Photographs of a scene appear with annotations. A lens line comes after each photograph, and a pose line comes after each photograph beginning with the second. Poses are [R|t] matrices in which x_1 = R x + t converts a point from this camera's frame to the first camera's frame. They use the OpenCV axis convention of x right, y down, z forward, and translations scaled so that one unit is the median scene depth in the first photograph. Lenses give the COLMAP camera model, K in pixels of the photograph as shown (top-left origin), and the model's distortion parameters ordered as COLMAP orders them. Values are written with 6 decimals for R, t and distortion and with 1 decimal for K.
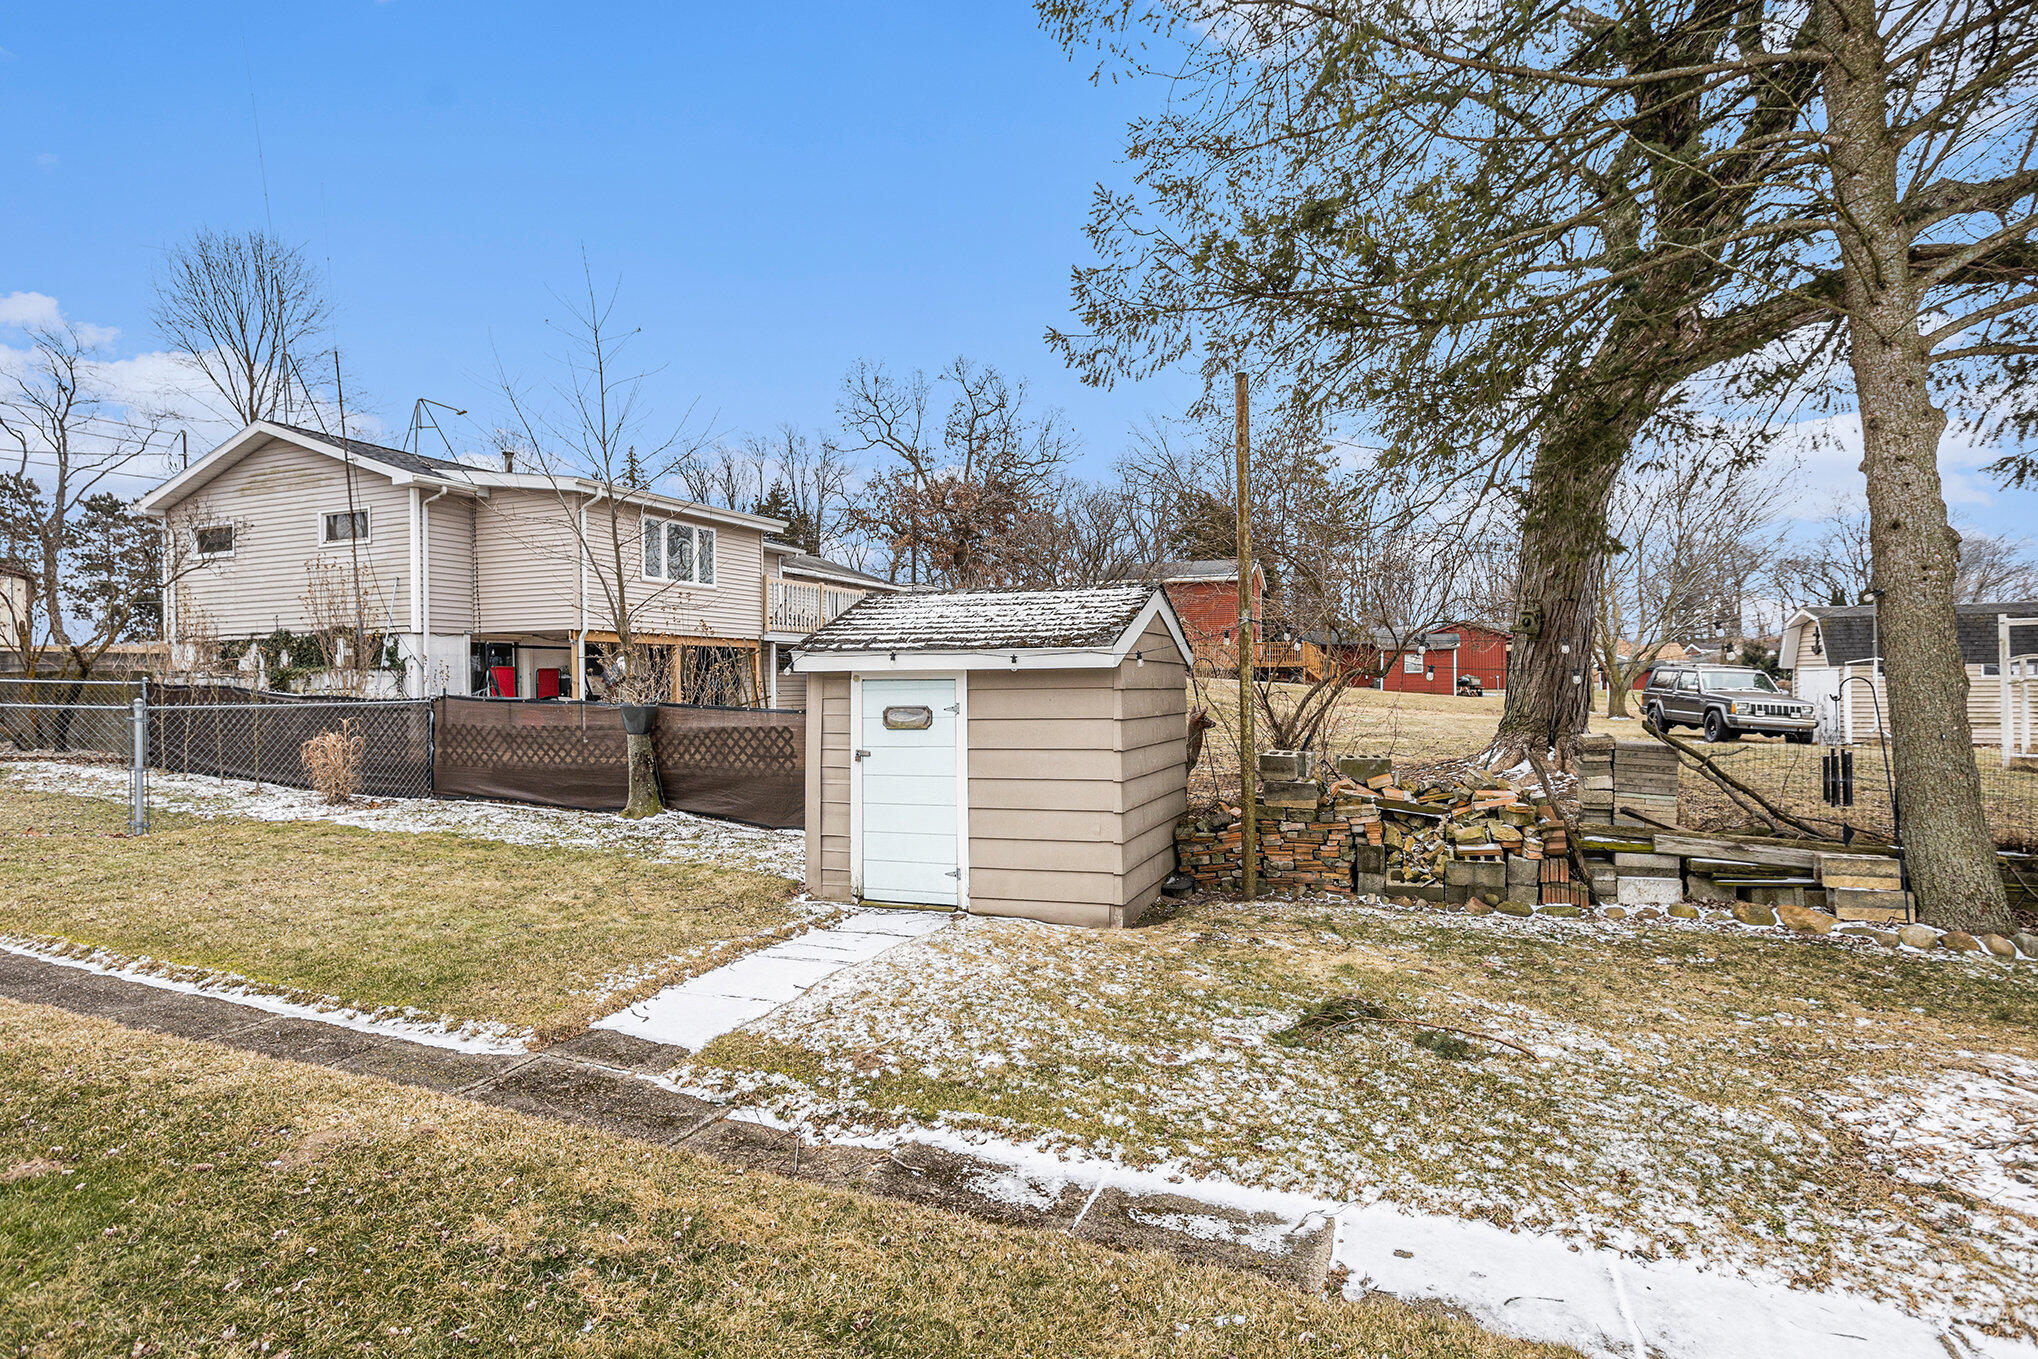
lens RADIAL K [[1073.3, 0, 1033.0], [0, 1073.3, 627.8], [0, 0, 1]] dist [-0.020426, 0.020948]
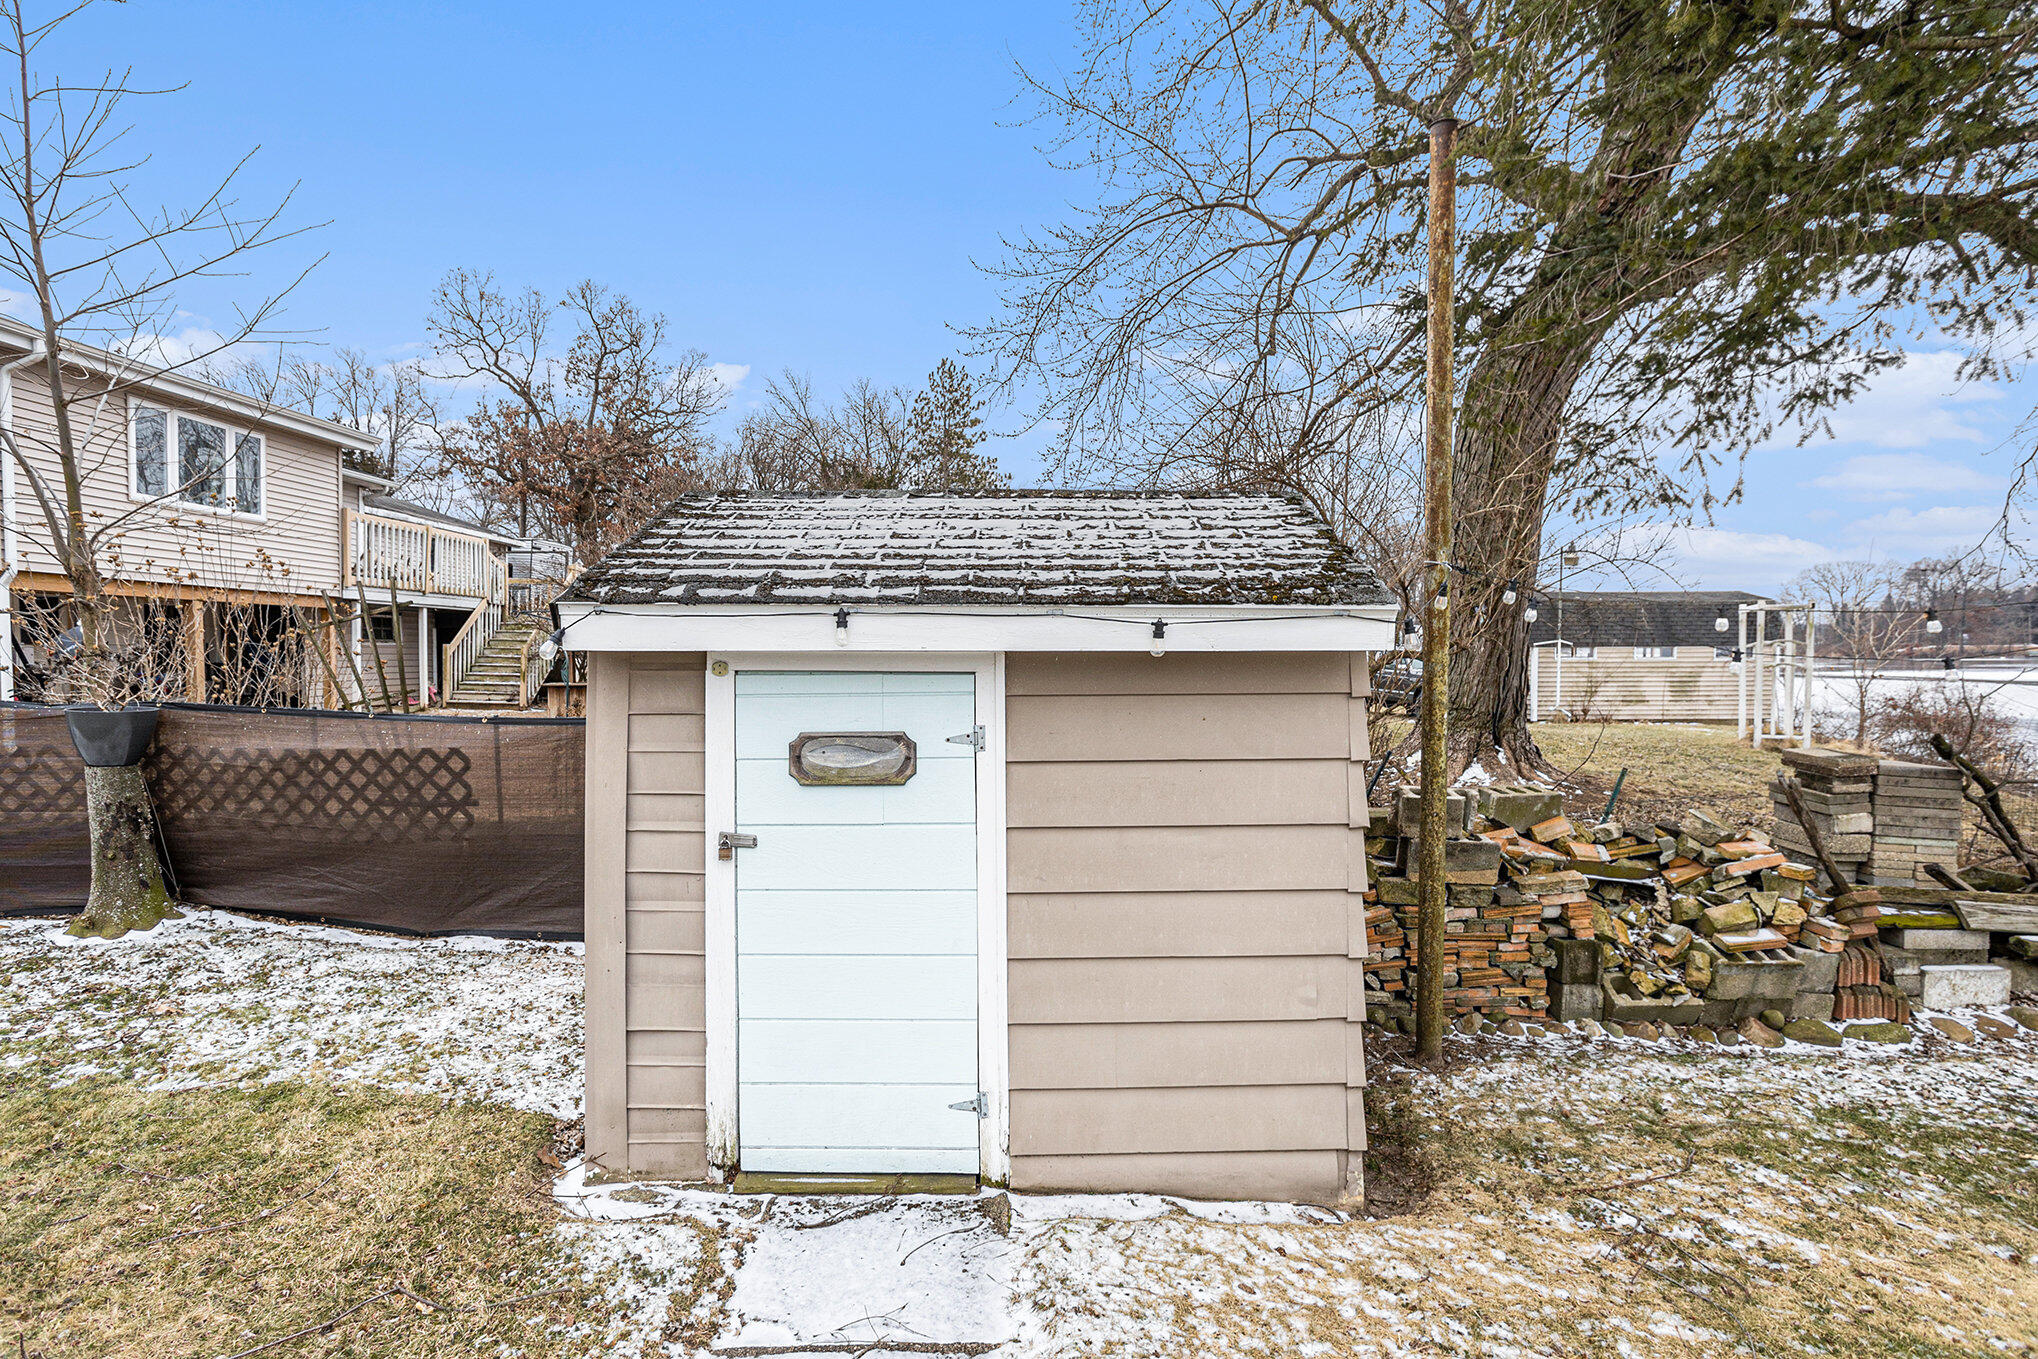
lens RADIAL K [[1069.5, 0, 1053.3], [0, 1069.5, 652.7], [0, 0, 1]] dist [-0.025518, 0.020708]
pose [[0.935740, 0.007852, 0.352604, -0.184547], [-0.024802, 0.998742, 0.043578, 0.018289], [-0.351819, -0.049523, 0.934757, 0.534002]]
